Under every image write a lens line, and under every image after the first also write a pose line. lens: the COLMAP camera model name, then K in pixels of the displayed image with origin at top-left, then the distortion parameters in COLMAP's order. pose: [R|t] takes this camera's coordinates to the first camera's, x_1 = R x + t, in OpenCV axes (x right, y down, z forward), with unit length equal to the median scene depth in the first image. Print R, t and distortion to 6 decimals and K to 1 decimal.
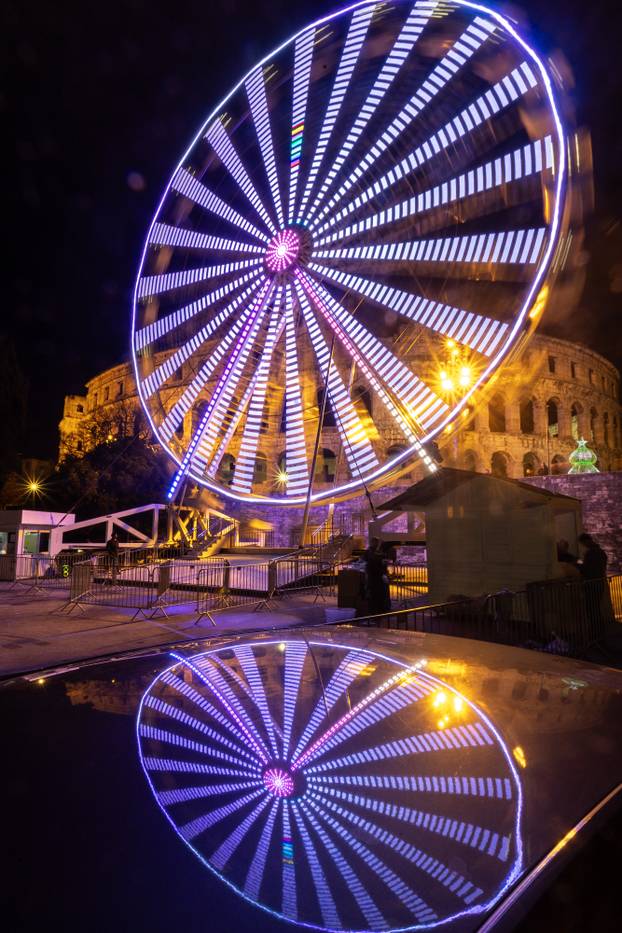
lens RADIAL K [[453.9, 0, 336.6], [0, 453.9, 480.9], [0, 0, 1]] dist [0.018121, 0.000479]
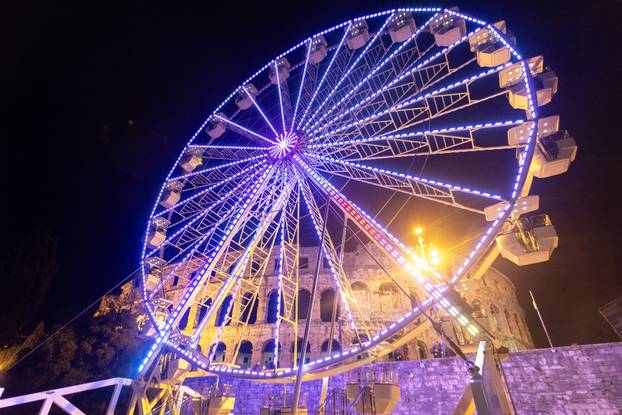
lens RADIAL K [[307.7, 0, 314.4], [0, 307.7, 212.7], [0, 0, 1]] dist [0.002049, 0.001307]
pose [[0.999523, 0.023005, 0.020595, -0.041241], [-0.010791, 0.885217, -0.465054, 0.037319], [-0.028930, 0.464610, 0.885043, 0.291568]]
